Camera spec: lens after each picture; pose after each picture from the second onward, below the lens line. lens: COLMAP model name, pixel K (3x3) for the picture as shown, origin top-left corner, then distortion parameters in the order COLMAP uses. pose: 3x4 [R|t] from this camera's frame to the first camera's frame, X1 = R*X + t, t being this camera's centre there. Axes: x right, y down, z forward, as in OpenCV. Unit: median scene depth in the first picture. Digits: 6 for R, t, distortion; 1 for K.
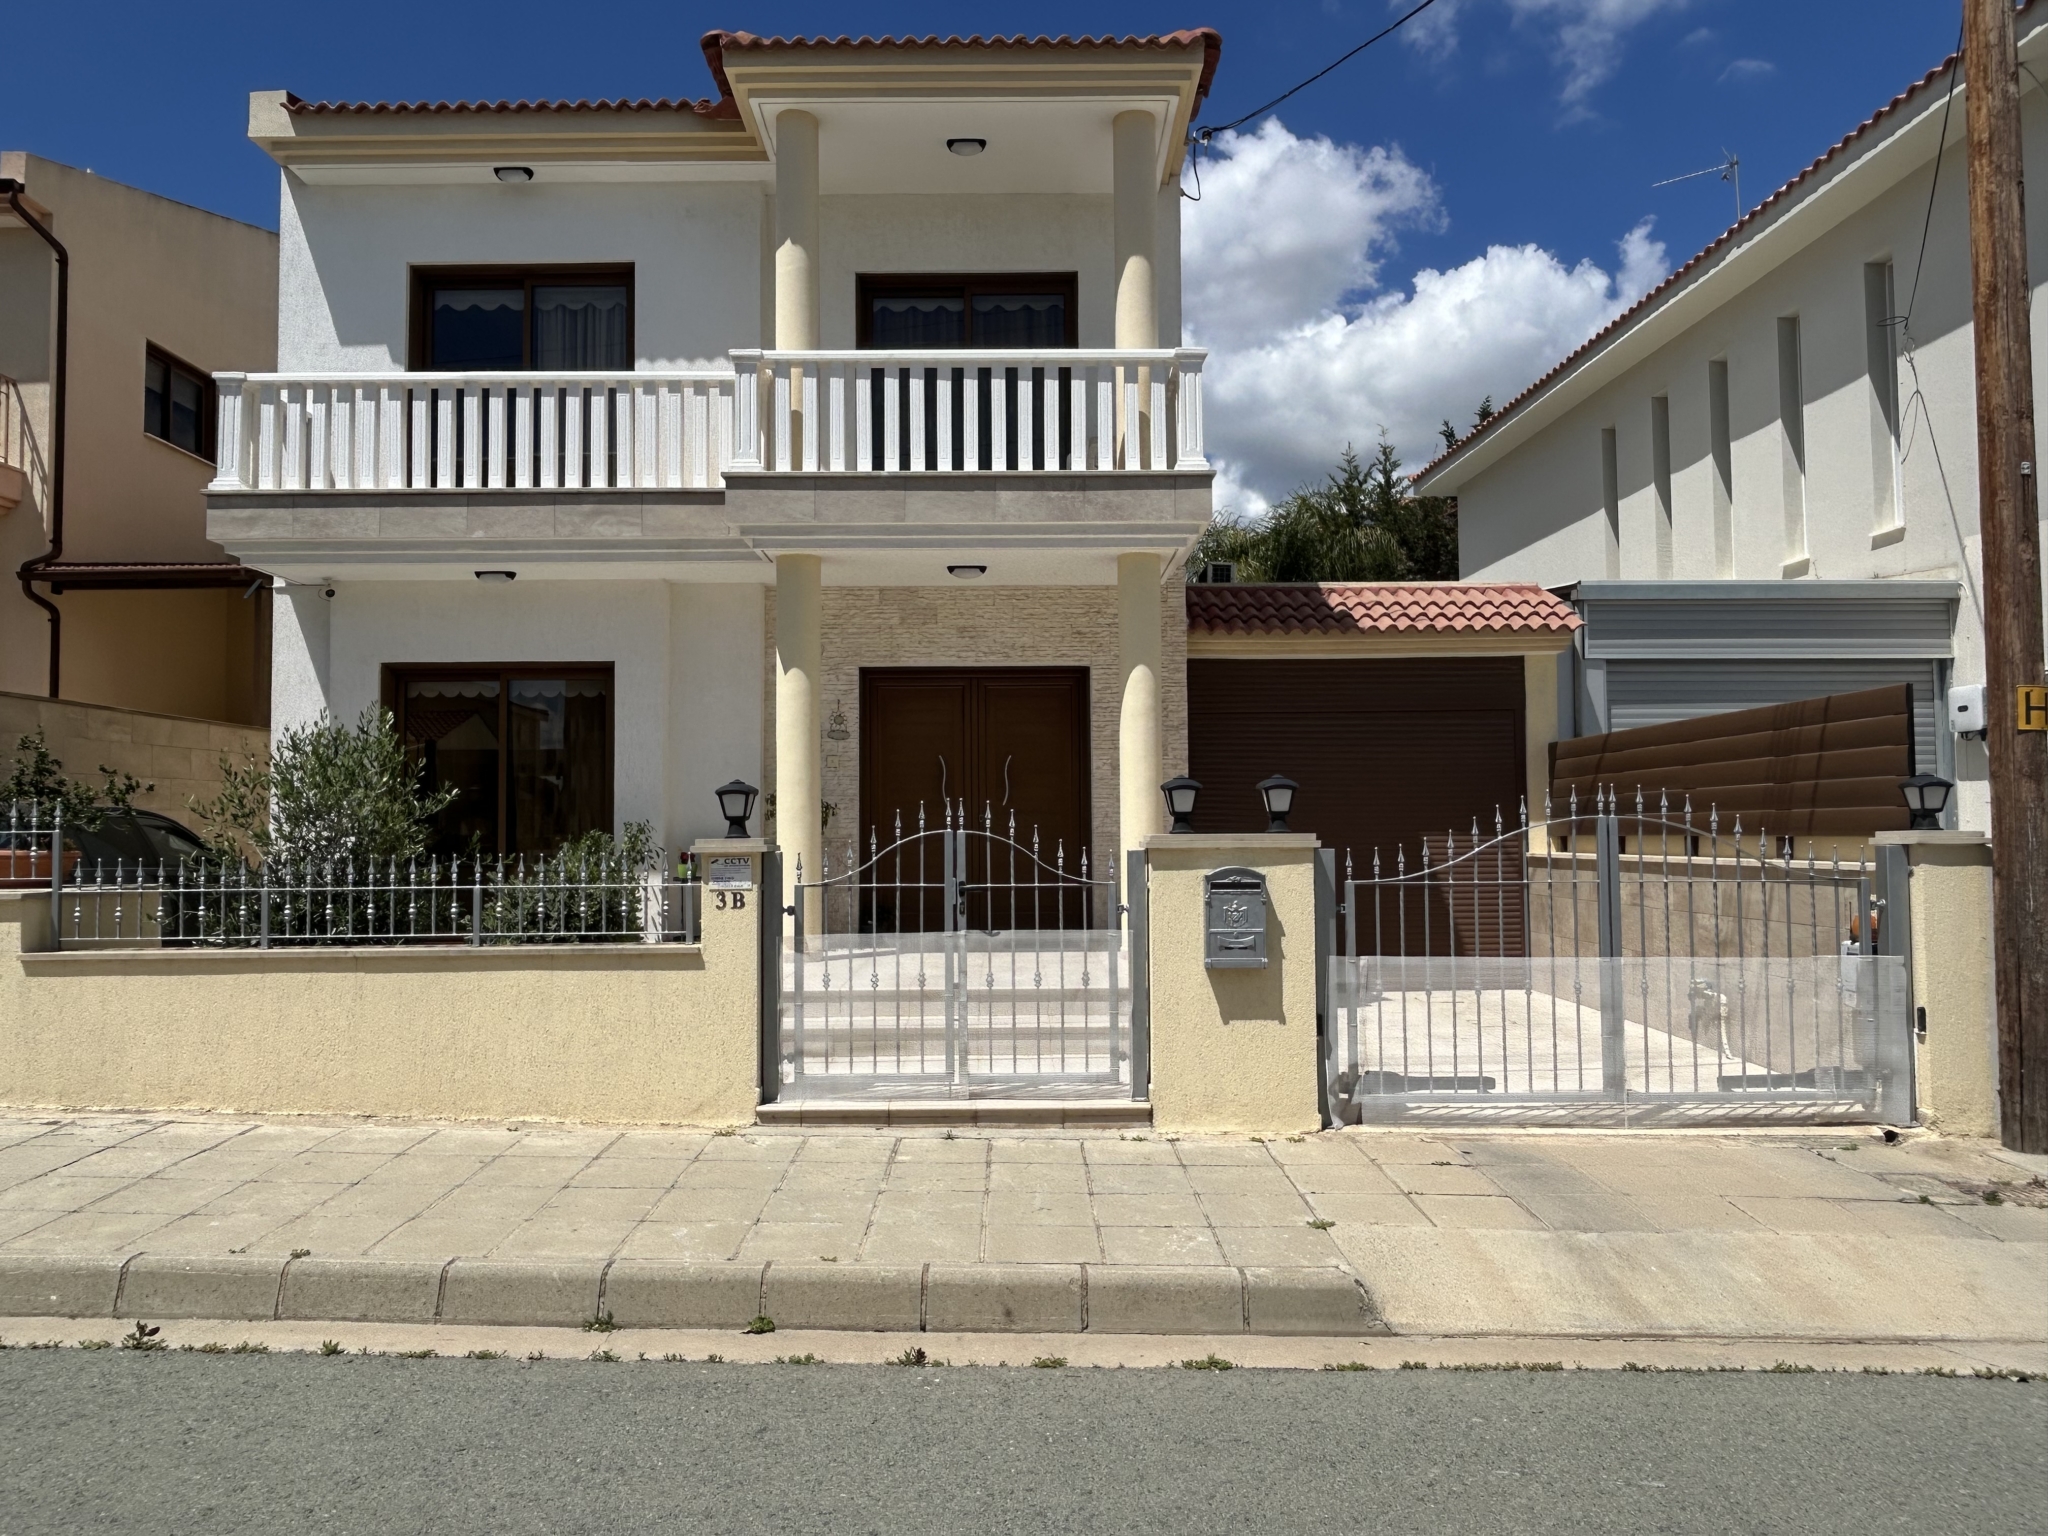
lens RADIAL K [[1379.7, 0, 1018.6], [0, 1379.7, 765.9], [0, 0, 1]] dist [0.001521, 0.000467]
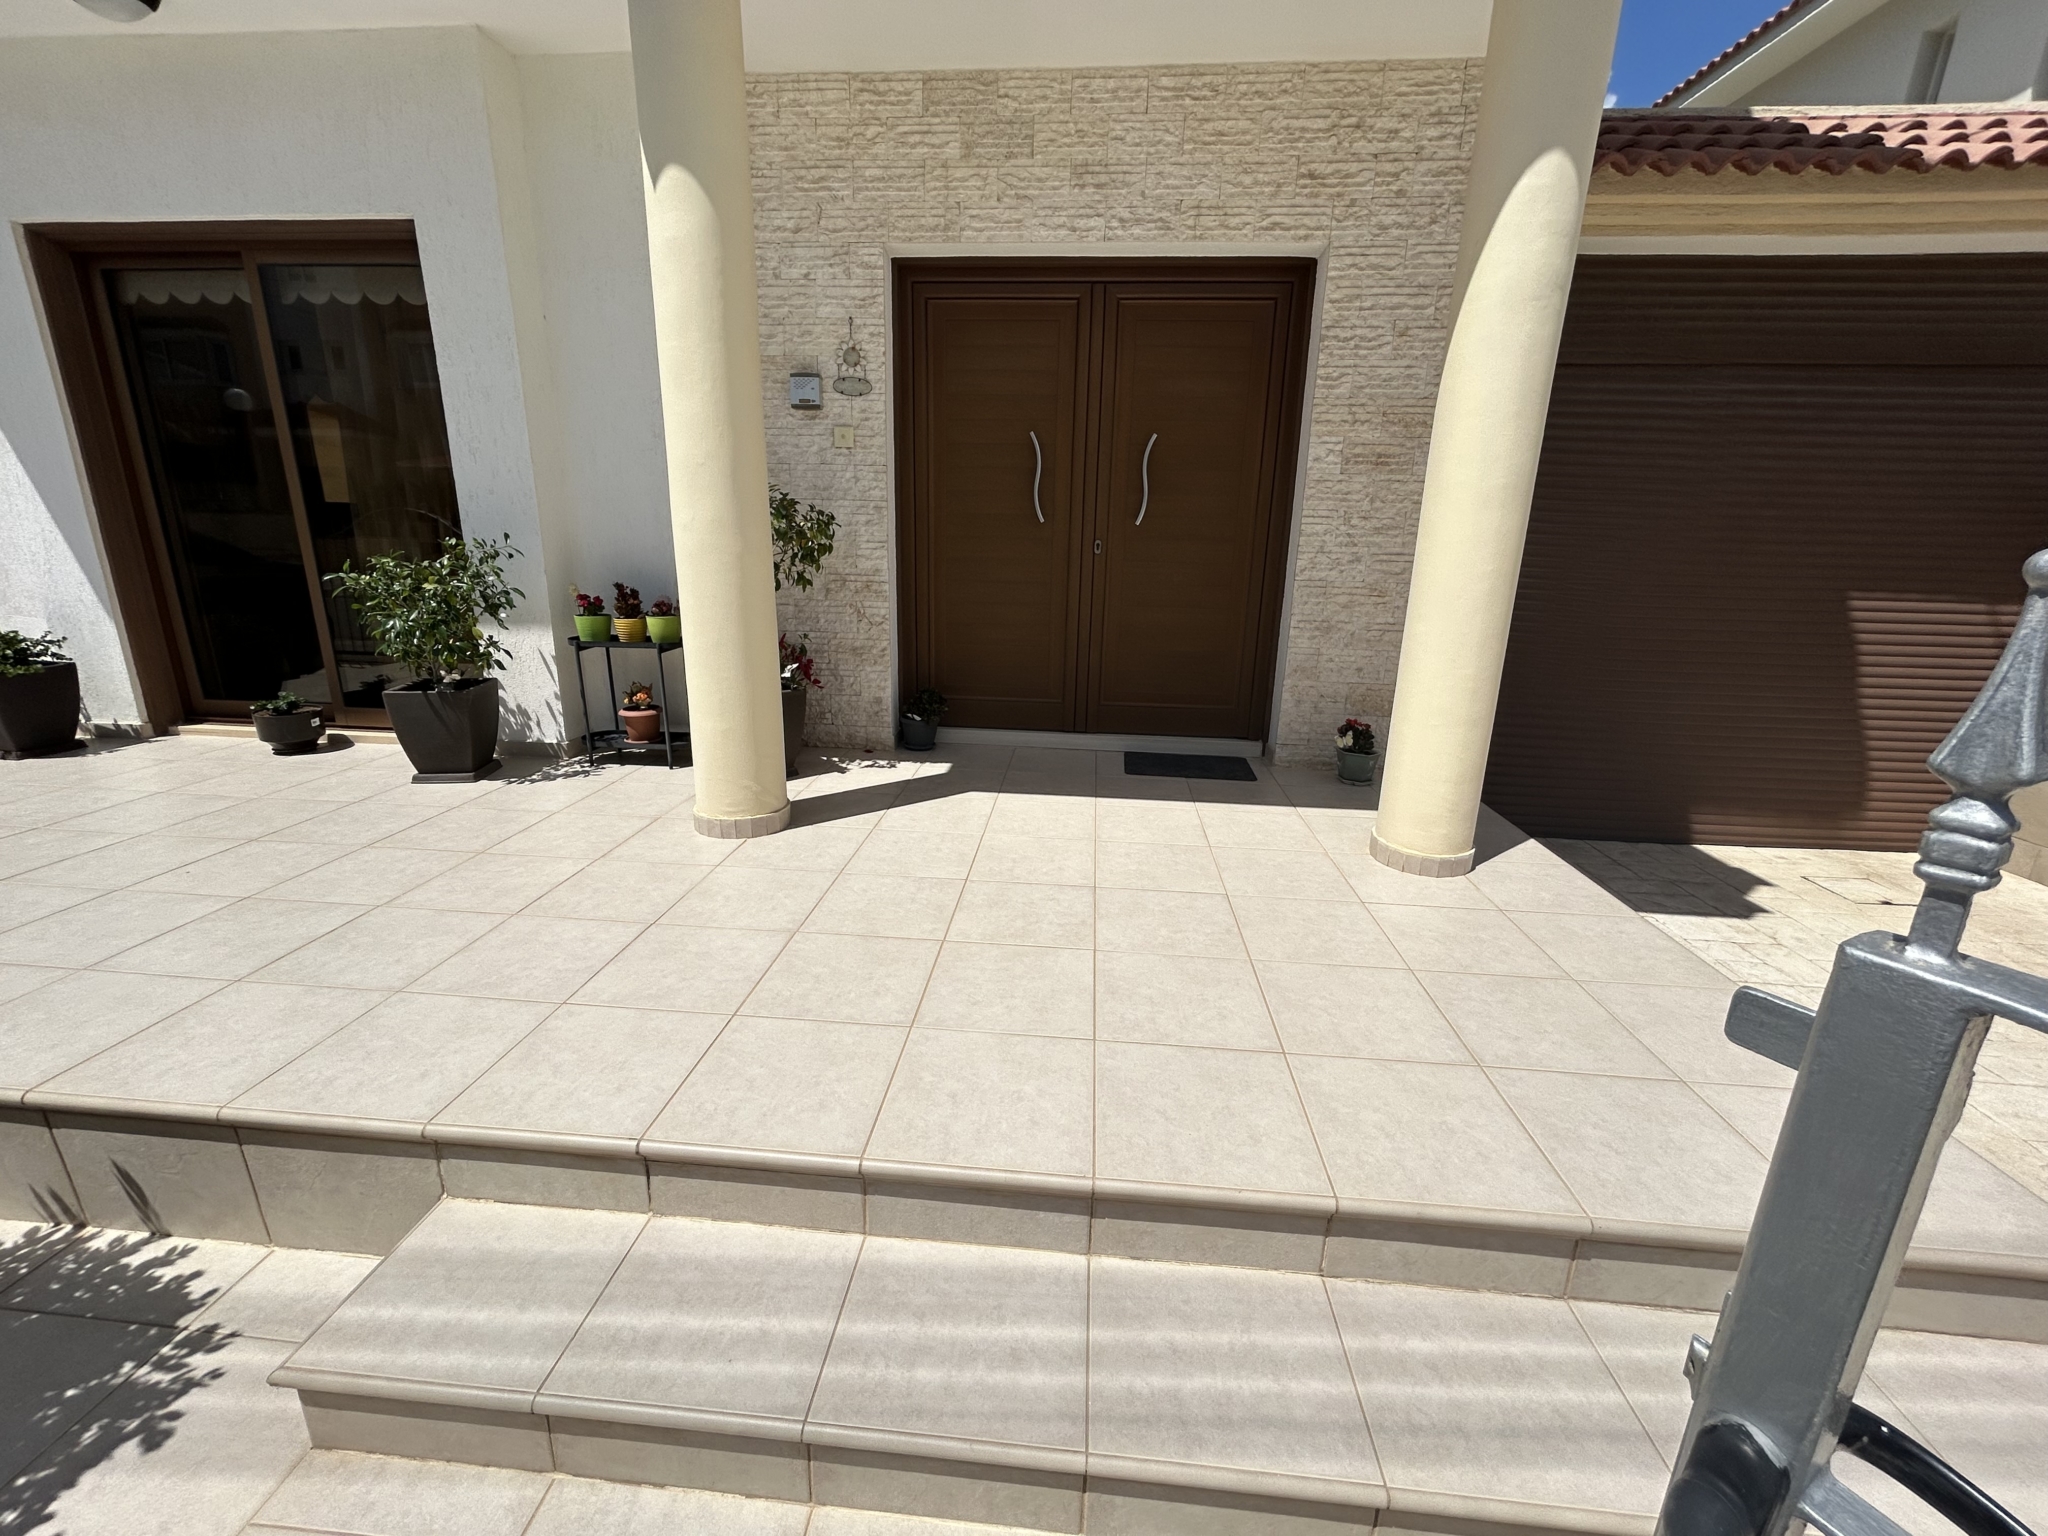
lens RADIAL K [[825.7, 0, 1020.2], [0, 825.7, 763.2], [0, 0, 1]] dist [0.000415, -0.000045]
pose [[0.994499, 0.054289, -0.089582, -0.023955], [-0.024362, 0.951637, 0.306258, 0.018685], [0.101876, -0.302391, 0.947724, 0.637749]]
